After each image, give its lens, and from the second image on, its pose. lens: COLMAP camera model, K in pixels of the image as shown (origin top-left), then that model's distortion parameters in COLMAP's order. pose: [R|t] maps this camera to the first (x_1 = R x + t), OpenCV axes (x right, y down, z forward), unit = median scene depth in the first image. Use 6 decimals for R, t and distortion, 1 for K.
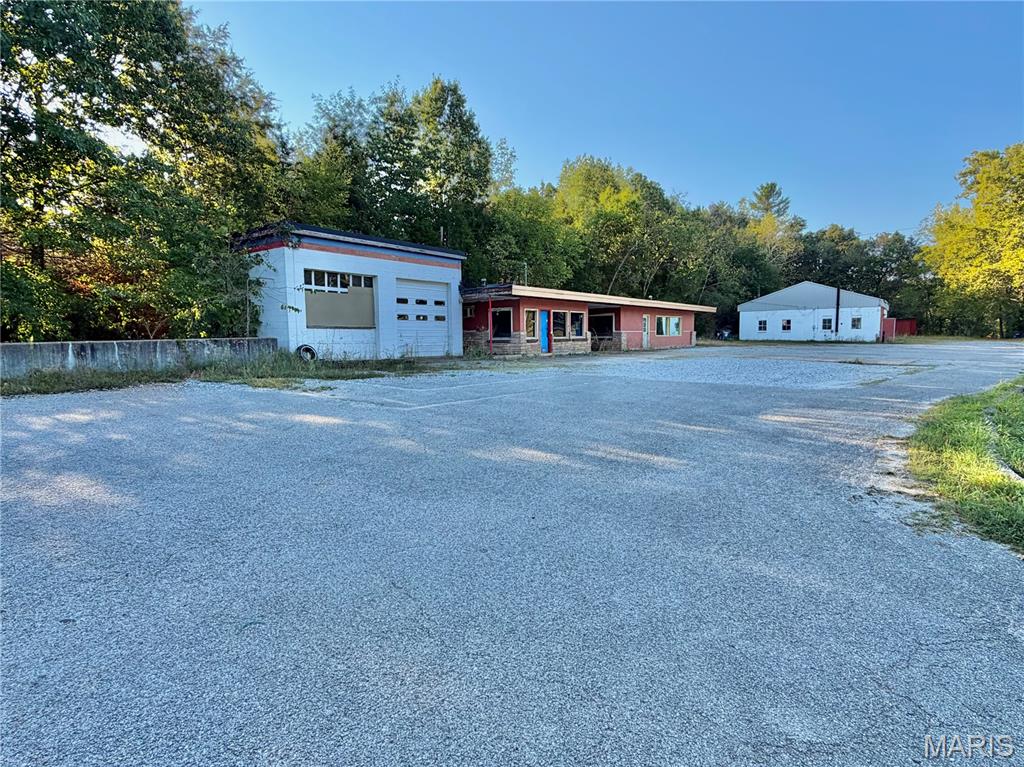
lens RADIAL K [[536.8, 0, 508.9], [0, 536.8, 381.8], [0, 0, 1]] dist [0.003371, -0.000645]
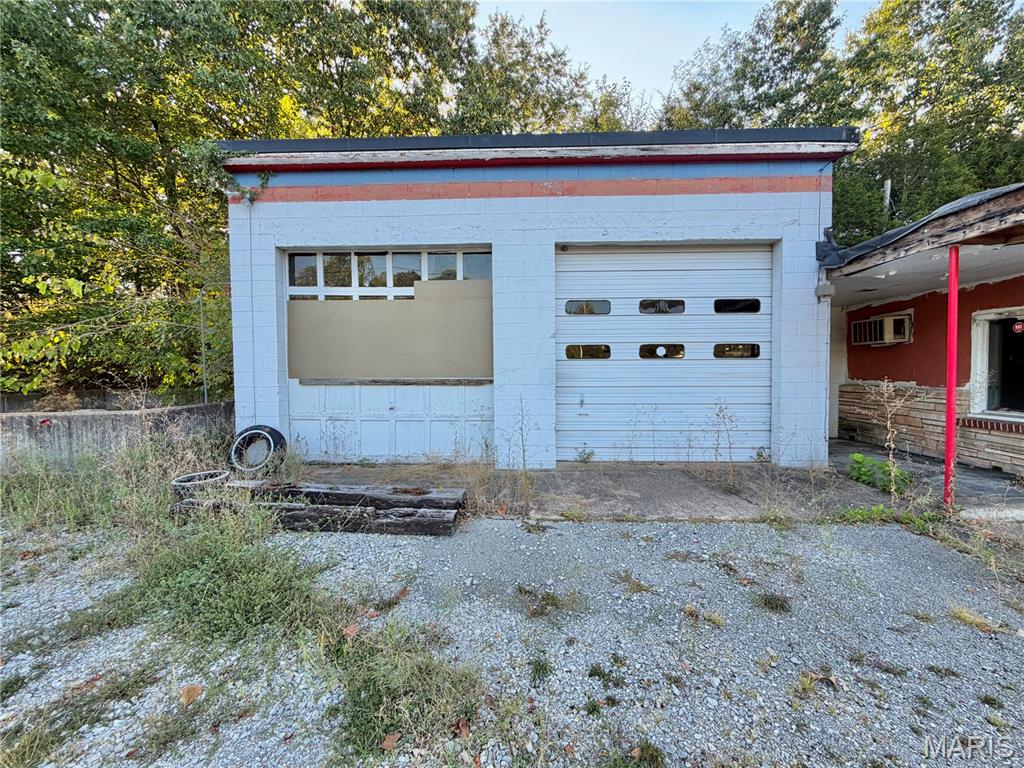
lens RADIAL K [[411.9, 0, 514.7], [0, 411.9, 382.0], [0, 0, 1]] dist [0.000108, 0.000524]
pose [[0.583978, 0.032935, -0.811101, 0.000238], [-0.067513, 0.997686, -0.008096, -0.068213], [0.808957, 0.059488, 0.584850, 0.577546]]
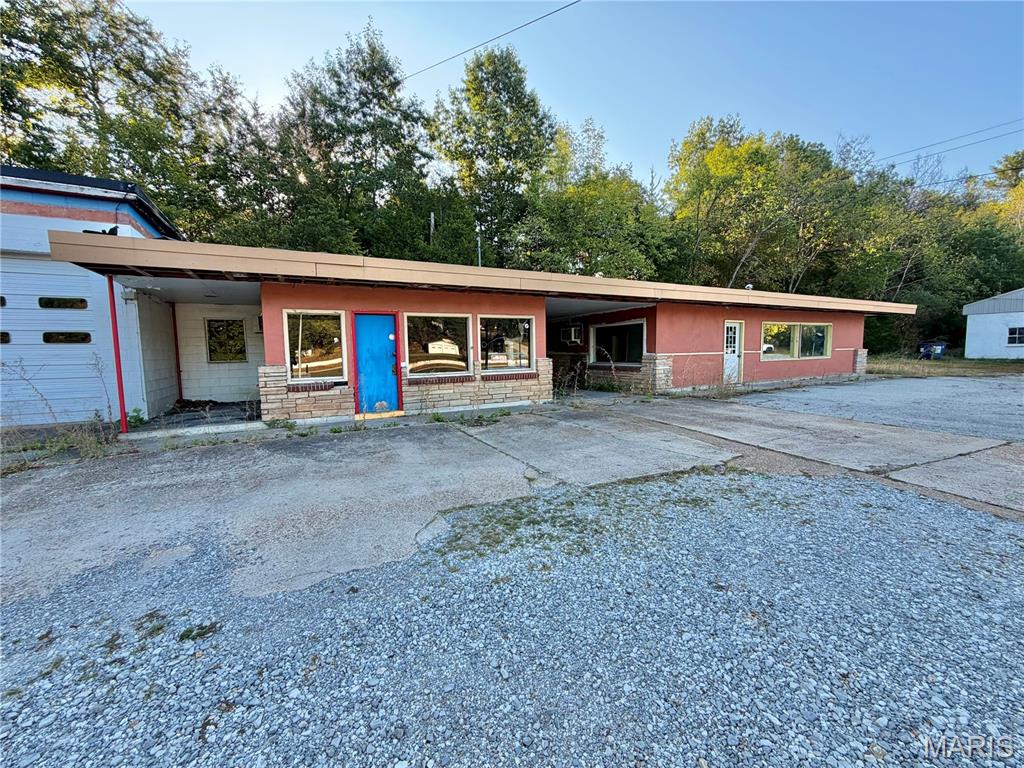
lens RADIAL K [[411.9, 0, 506.7], [0, 411.9, 386.4], [0, 0, 1]] dist [0.000108, 0.000524]
pose [[0.912451, 0.028250, -0.408209, 0.263791], [-0.026307, 0.999600, 0.010374, -0.071687], [0.408339, 0.001273, 0.912829, 0.658115]]
